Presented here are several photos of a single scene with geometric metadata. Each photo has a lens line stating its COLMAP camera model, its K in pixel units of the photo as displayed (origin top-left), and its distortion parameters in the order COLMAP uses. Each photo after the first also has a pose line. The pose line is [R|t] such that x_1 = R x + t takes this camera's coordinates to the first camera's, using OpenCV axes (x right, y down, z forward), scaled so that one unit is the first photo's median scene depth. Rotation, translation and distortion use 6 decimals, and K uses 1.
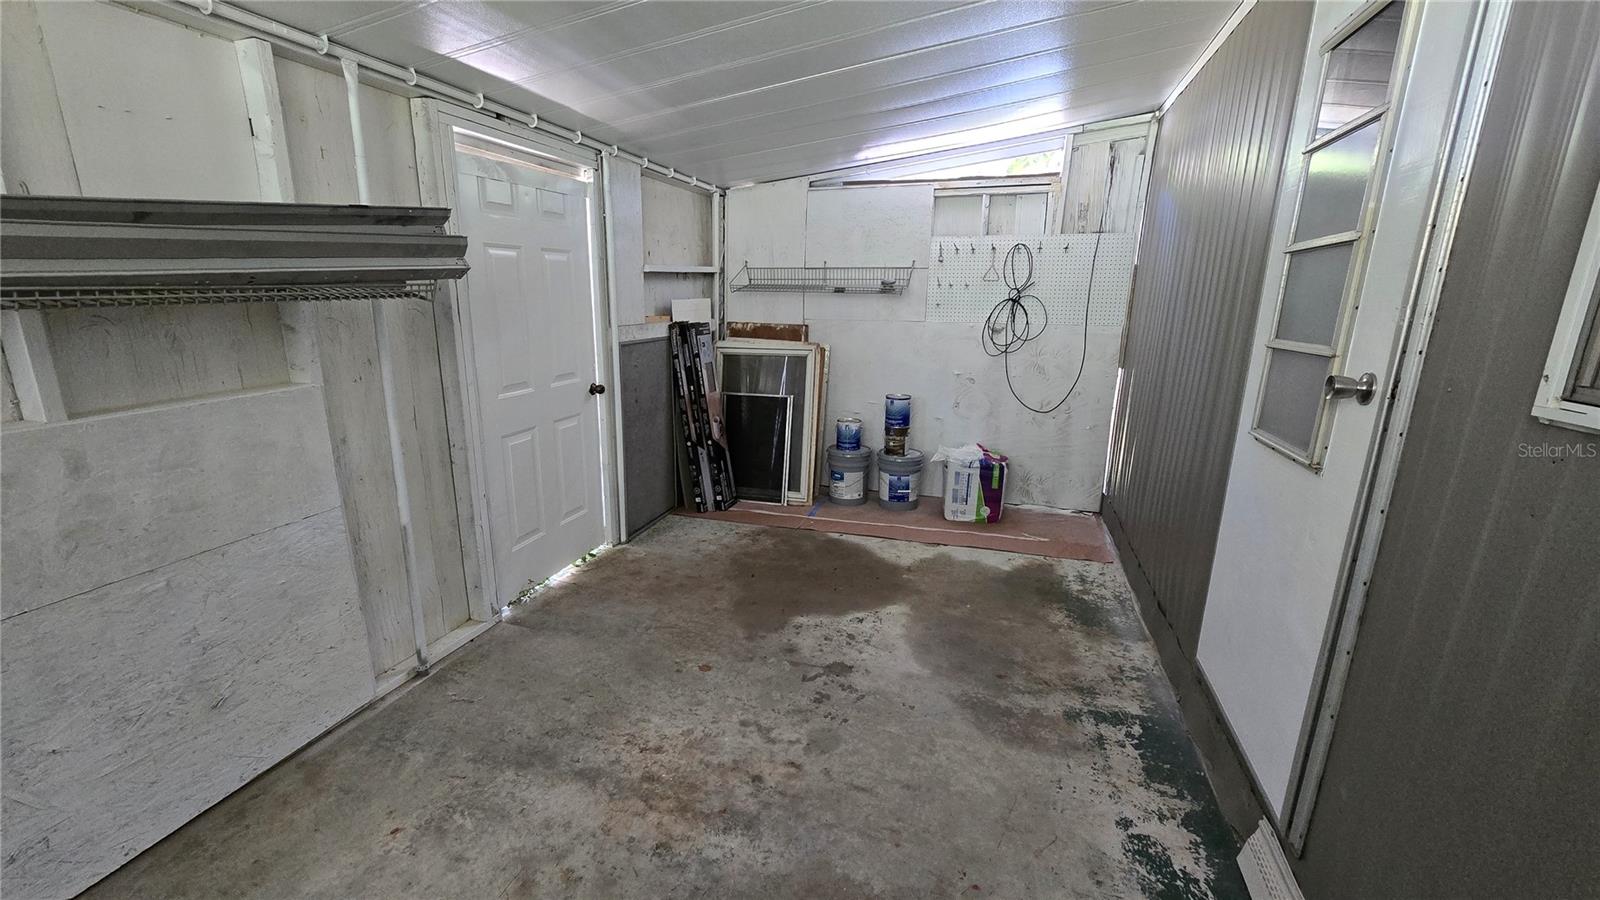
lens RADIAL K [[654.3, 0, 793.4], [0, 654.3, 447.0], [0, 0, 1]] dist [-0.003251, -0.000587]
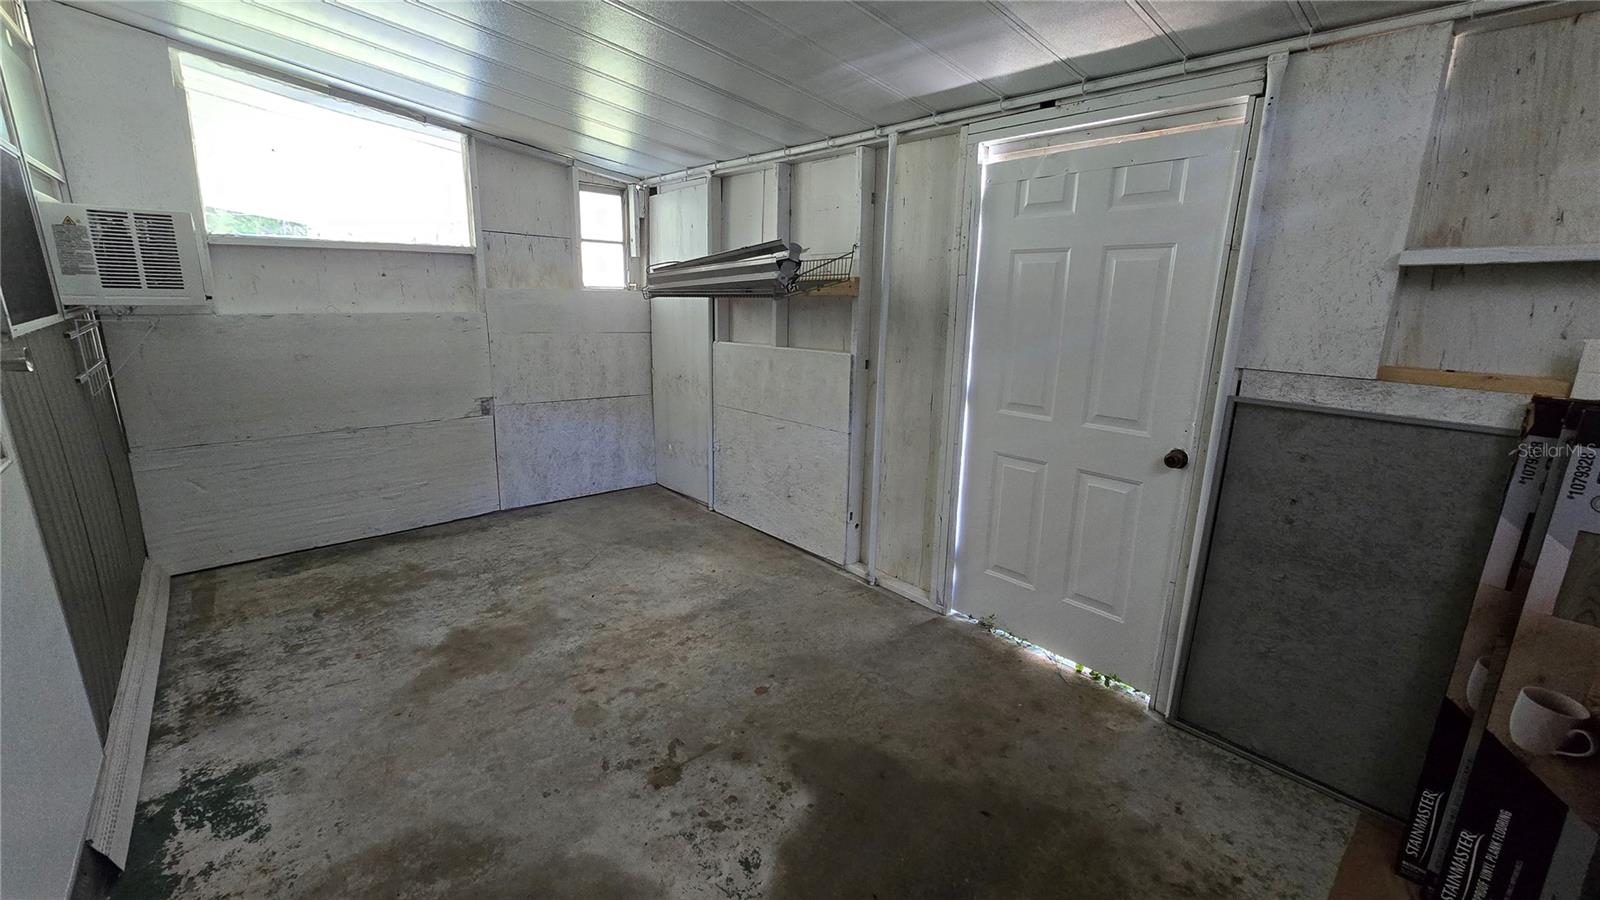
lens RADIAL K [[654.3, 0, 793.4], [0, 654.3, 447.0], [0, 0, 1]] dist [-0.003251, -0.000587]
pose [[-0.521133, 0.174223, -0.835504, 0.585831], [-0.226625, 0.915553, 0.332270, -0.317359], [0.822837, 0.362503, -0.437642, 1.360659]]
